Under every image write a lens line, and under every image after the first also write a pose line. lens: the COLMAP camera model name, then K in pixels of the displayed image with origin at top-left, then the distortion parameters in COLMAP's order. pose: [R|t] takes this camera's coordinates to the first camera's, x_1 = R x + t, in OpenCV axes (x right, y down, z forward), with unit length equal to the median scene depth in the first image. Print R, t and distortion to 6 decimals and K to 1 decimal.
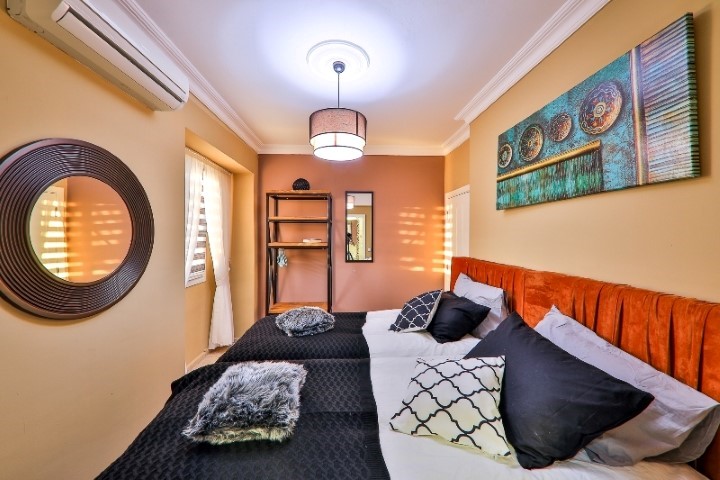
lens RADIAL K [[266.9, 0, 360.9], [0, 266.9, 240.9], [0, 0, 1]] dist [-0.000213, -0.000305]
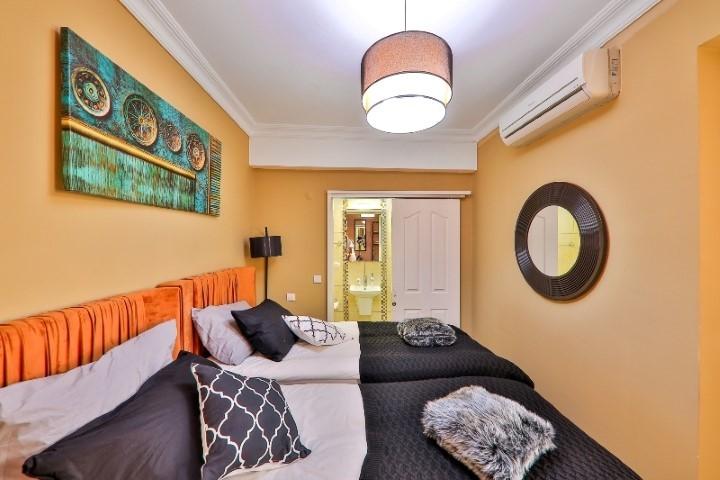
lens RADIAL K [[266.9, 0, 360.9], [0, 266.9, 240.9], [0, 0, 1]] dist [-0.000213, -0.000305]
pose [[-0.999910, -0.003215, 0.012996, 0.013393], [-0.002839, 0.999580, 0.028833, -0.057094], [-0.013084, 0.028793, -0.999500, 1.833668]]
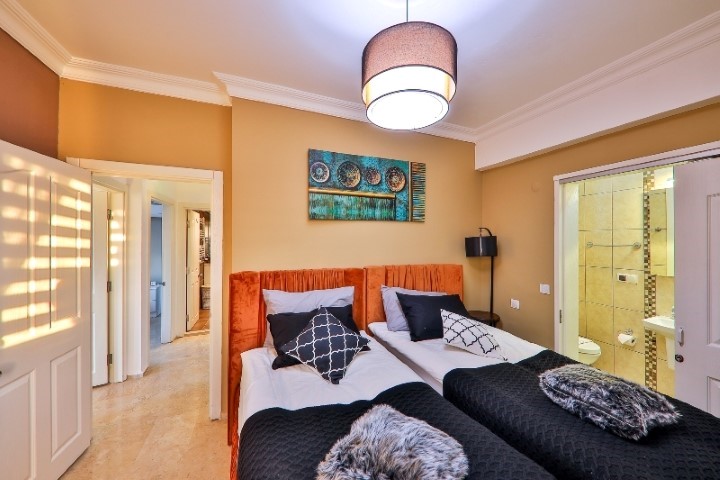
lens RADIAL K [[266.9, 0, 360.9], [0, 266.9, 240.9], [0, 0, 1]] dist [-0.000213, -0.000305]
pose [[-0.322867, -0.004206, 0.946435, -0.702379], [0.021357, 0.999703, 0.011729, -0.046189], [-0.946203, 0.024000, -0.322681, 1.458370]]
